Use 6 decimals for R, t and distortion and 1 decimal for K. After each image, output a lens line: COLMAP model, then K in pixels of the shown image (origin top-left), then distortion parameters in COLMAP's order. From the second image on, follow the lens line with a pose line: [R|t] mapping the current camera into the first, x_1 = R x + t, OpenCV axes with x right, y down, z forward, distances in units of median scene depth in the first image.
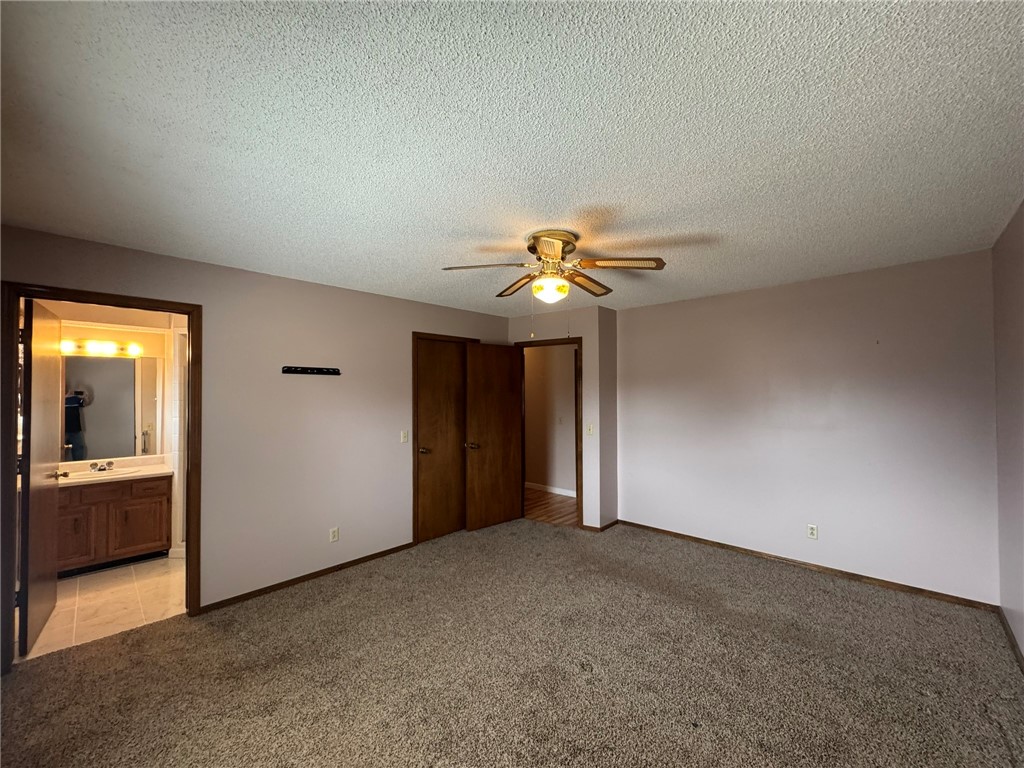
lens RADIAL K [[412.5, 0, 508.5], [0, 412.5, 387.7], [0, 0, 1]] dist [-0.002542, 0.000596]
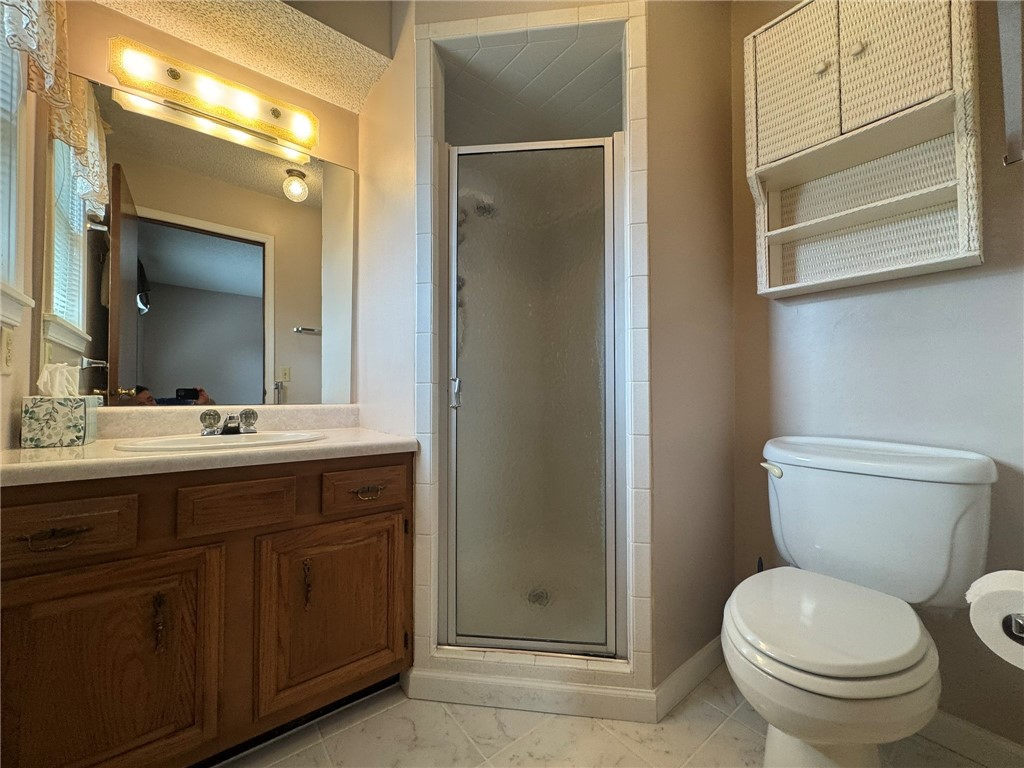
lens RADIAL K [[412.5, 0, 510.3], [0, 412.5, 386.7], [0, 0, 1]] dist [-0.002542, 0.000596]
pose [[0.990771, 0.002614, -0.135520, -0.701853], [-0.001990, 0.999987, 0.004741, 0.159016], [0.135531, -0.004427, 0.990763, 0.682727]]
